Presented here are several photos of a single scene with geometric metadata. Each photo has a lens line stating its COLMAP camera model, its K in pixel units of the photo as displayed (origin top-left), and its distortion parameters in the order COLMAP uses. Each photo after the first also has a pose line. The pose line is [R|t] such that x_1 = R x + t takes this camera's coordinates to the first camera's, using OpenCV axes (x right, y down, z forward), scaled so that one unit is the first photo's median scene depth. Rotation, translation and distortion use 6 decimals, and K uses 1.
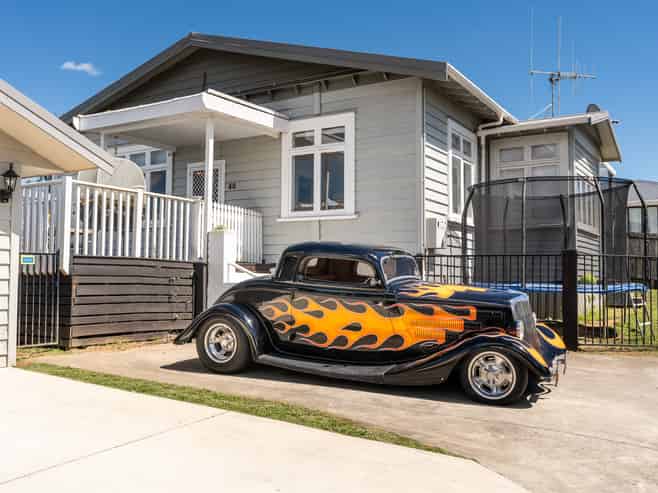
lens RADIAL K [[627.9, 0, 329.0], [0, 627.9, 246.5], [0, 0, 1]] dist [0.009735, 0.007017]
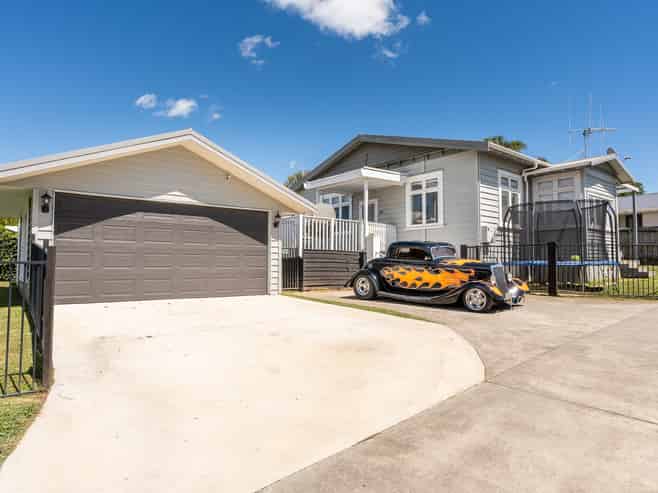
lens RADIAL K [[402.0, 0, 329.0], [0, 402.0, 246.5], [0, 0, 1]] dist [-0.000606, -0.000008]
pose [[0.942620, -0.019244, -0.333311, 0.127745], [0.021139, 0.999774, 0.002060, 0.002603], [0.333196, -0.008987, 0.942815, -0.260628]]
